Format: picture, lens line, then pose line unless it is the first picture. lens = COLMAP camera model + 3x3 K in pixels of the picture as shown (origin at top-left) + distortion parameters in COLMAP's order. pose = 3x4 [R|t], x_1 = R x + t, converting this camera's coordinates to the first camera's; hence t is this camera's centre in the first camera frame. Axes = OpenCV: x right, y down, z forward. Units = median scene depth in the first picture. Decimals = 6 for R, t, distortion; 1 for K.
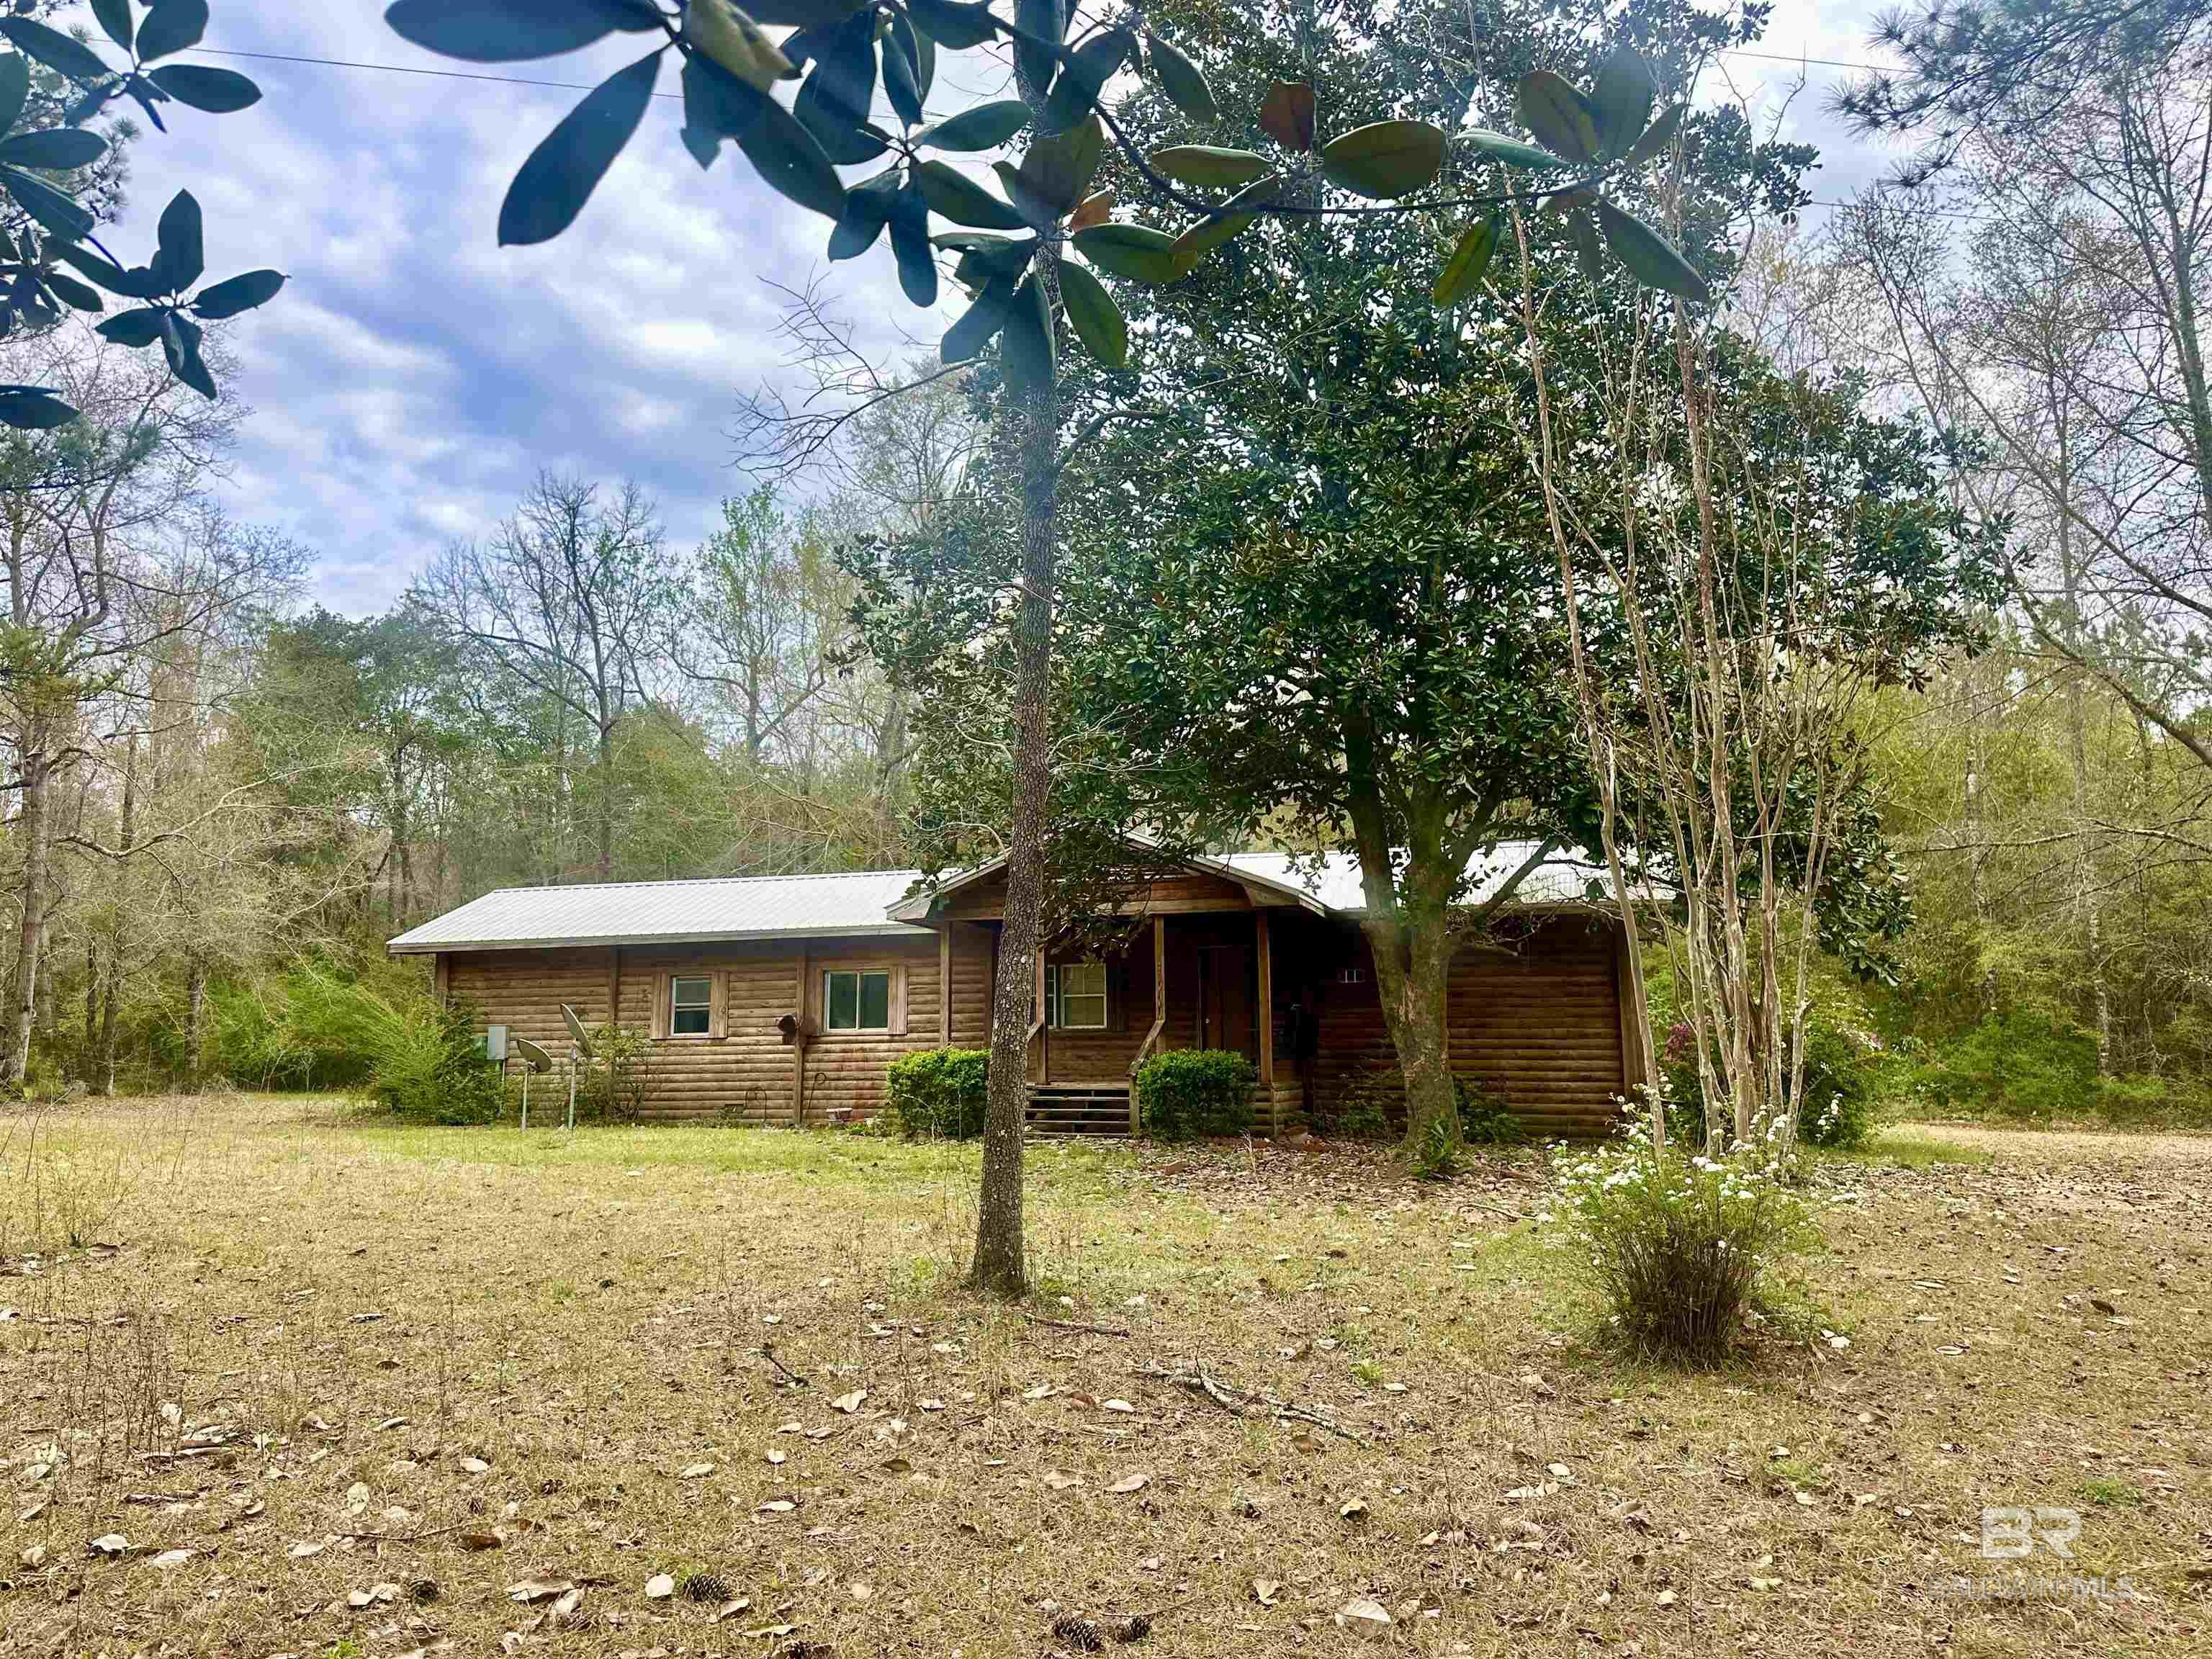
lens RADIAL K [[1528.8, 0, 1170.3], [0, 1528.8, 822.5], [0, 0, 1]] dist [0.056315, -0.070677]
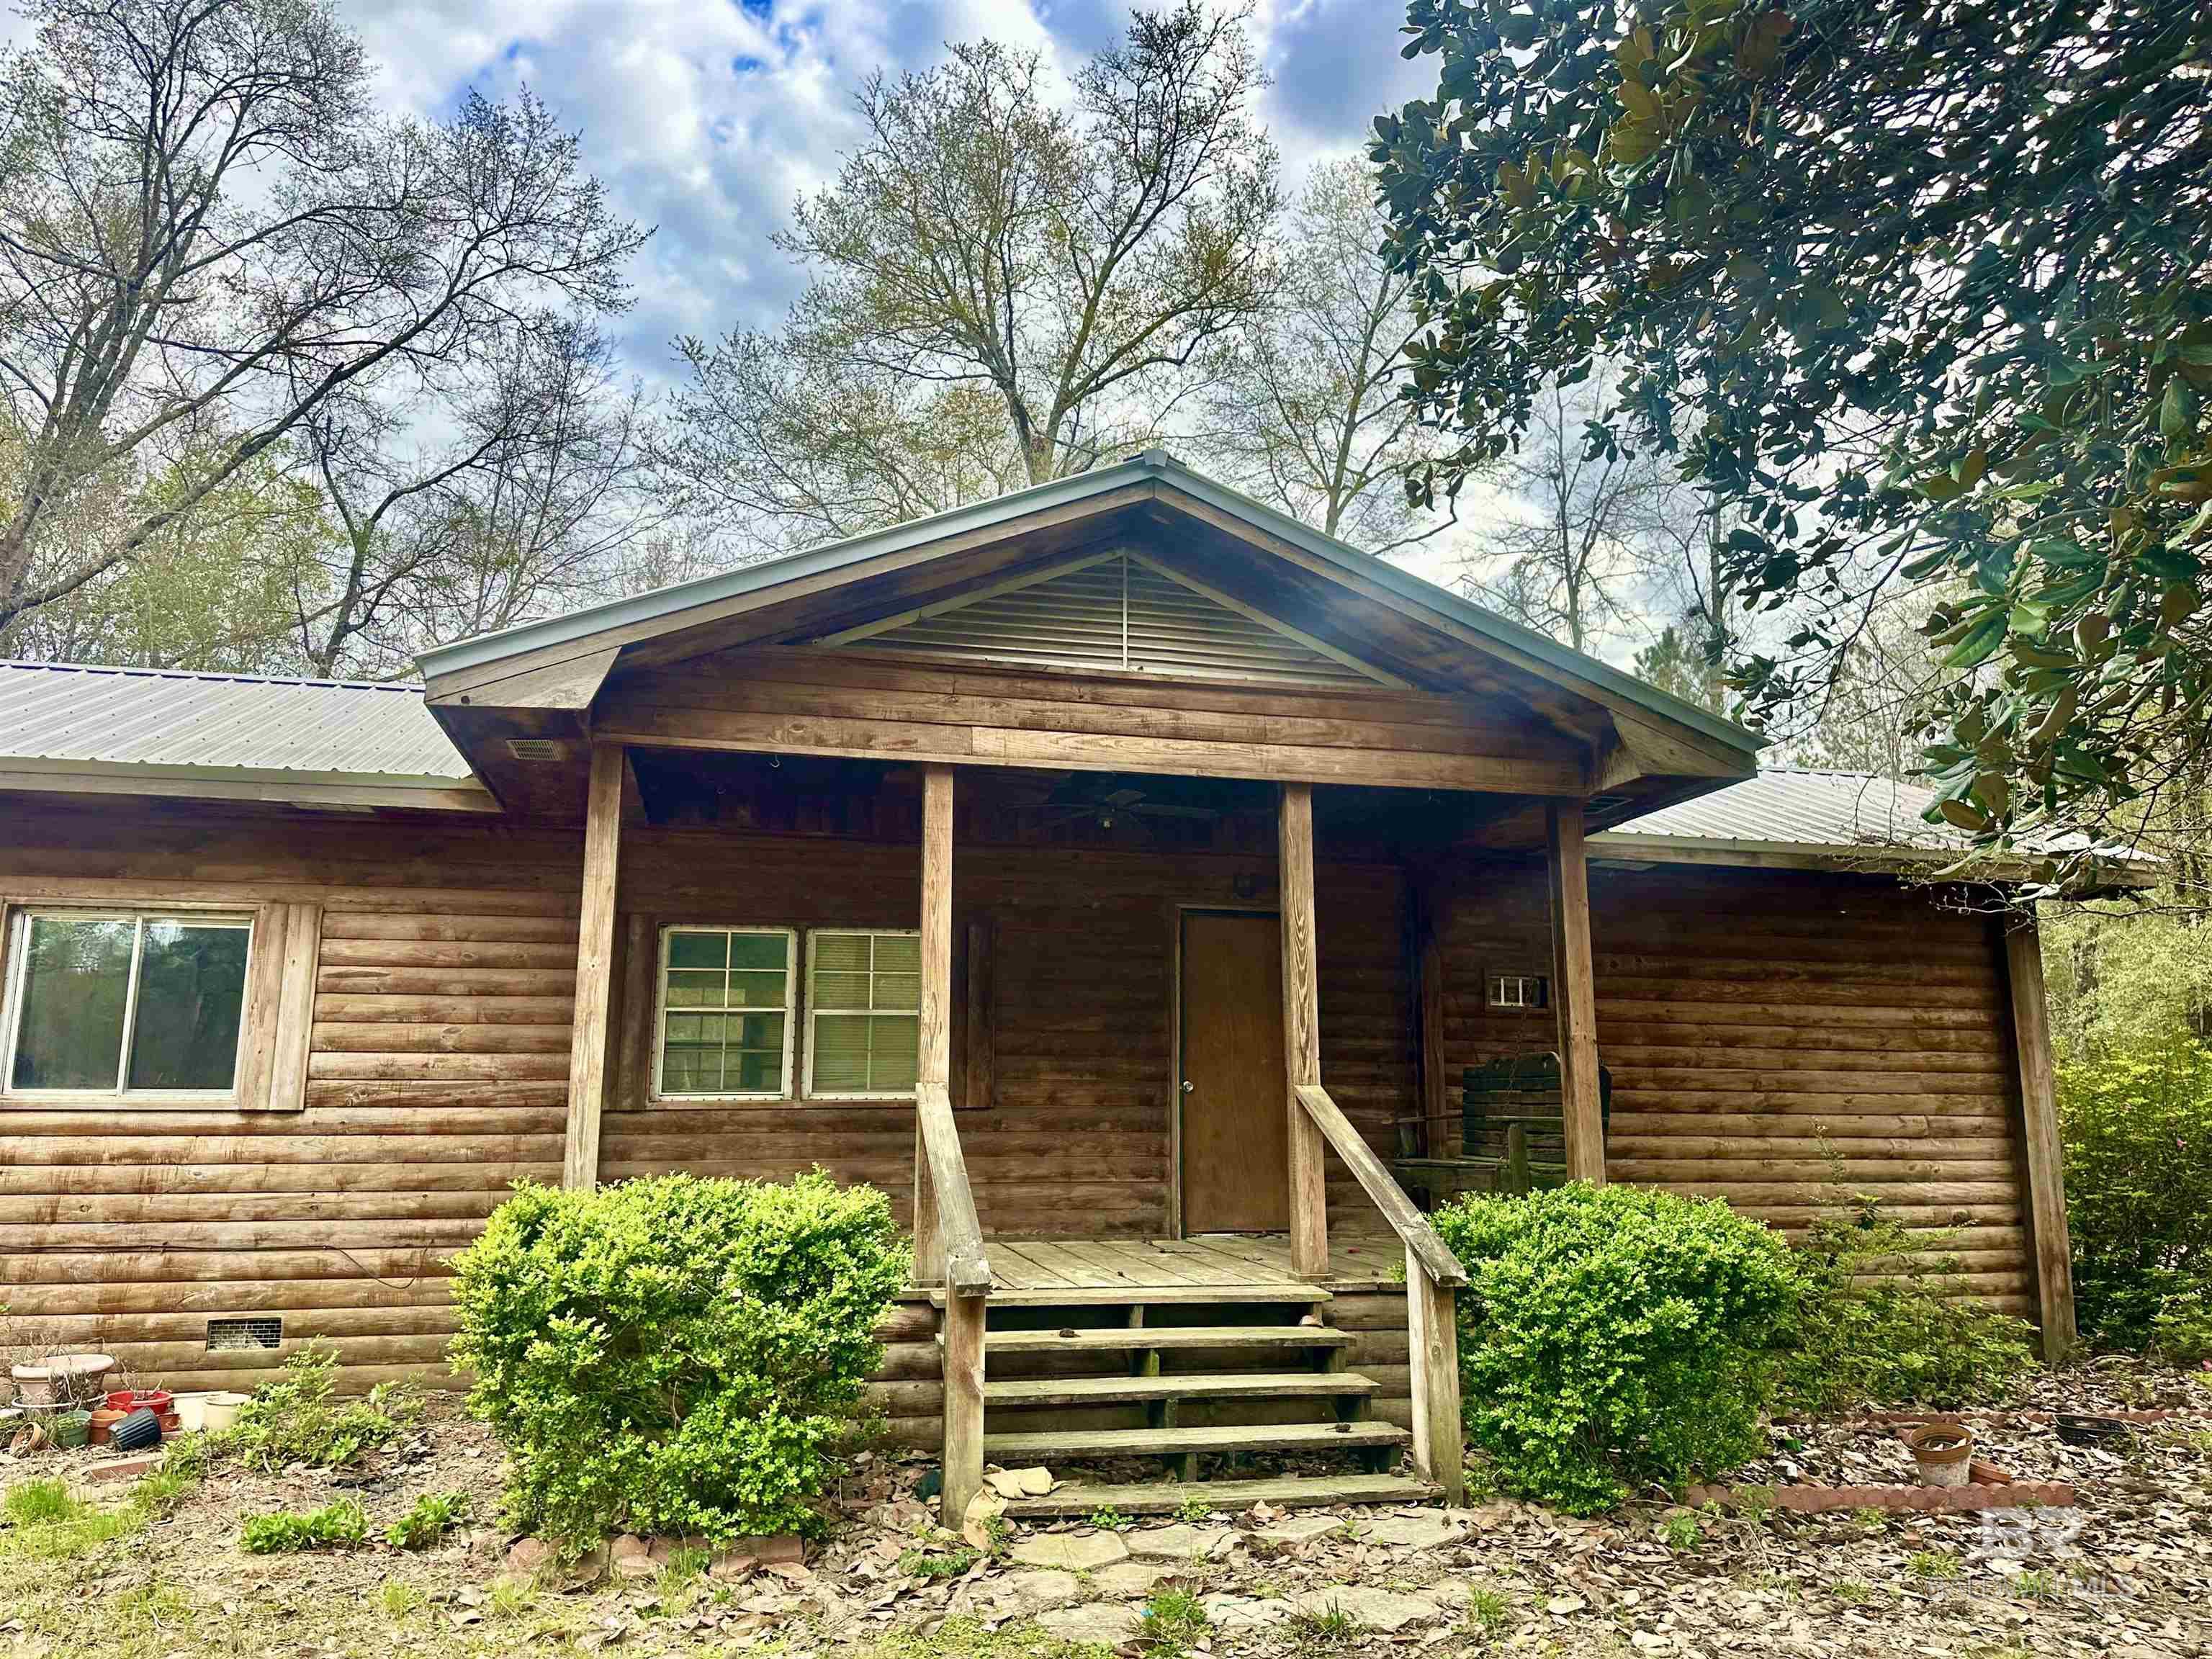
lens RADIAL K [[1528.8, 0, 1170.3], [0, 1528.8, 822.5], [0, 0, 1]] dist [0.056315, -0.070677]
pose [[0.871326, 0.099941, 0.480419, -0.197016], [-0.081108, 0.994906, -0.059866, 0.090002], [-0.483954, 0.013197, 0.874994, 0.686187]]
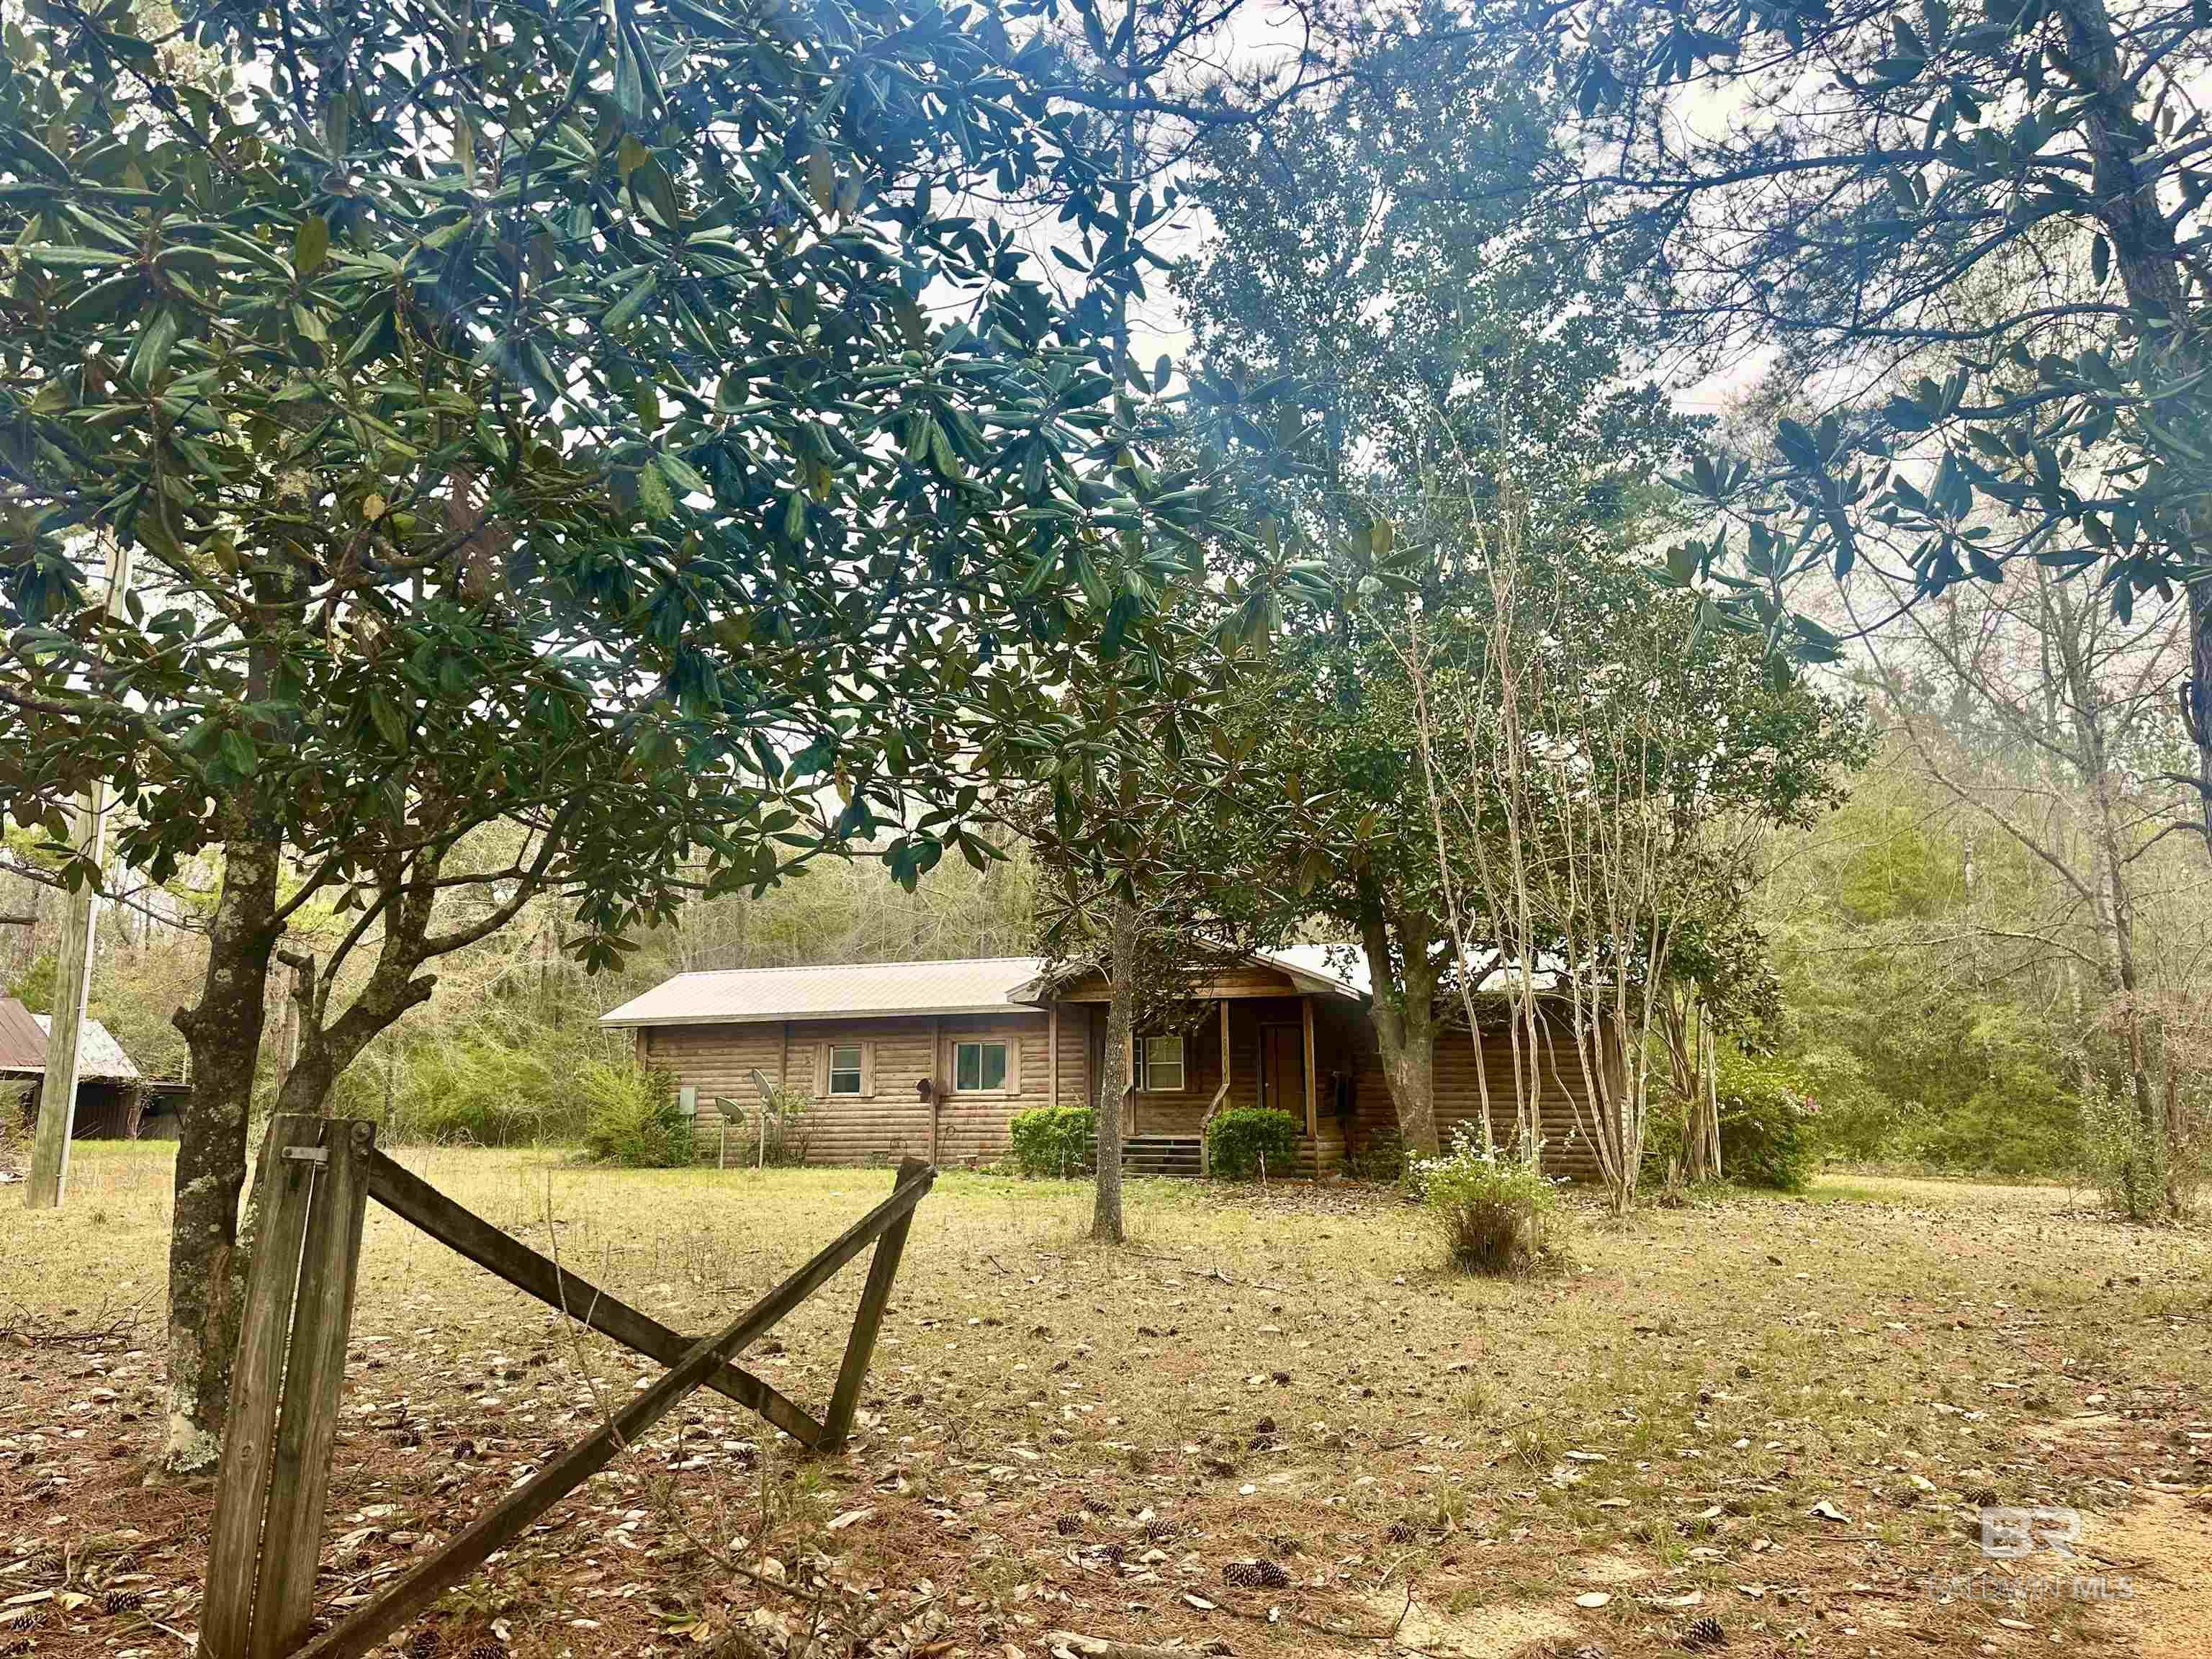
lens RADIAL K [[1528.8, 0, 1170.3], [0, 1528.8, 822.5], [0, 0, 1]] dist [0.056315, -0.070677]
pose [[0.998350, -0.006682, -0.057031, 0.019765], [0.004336, 0.999143, -0.041161, -0.030662], [0.057257, 0.040845, 0.997524, -0.243533]]
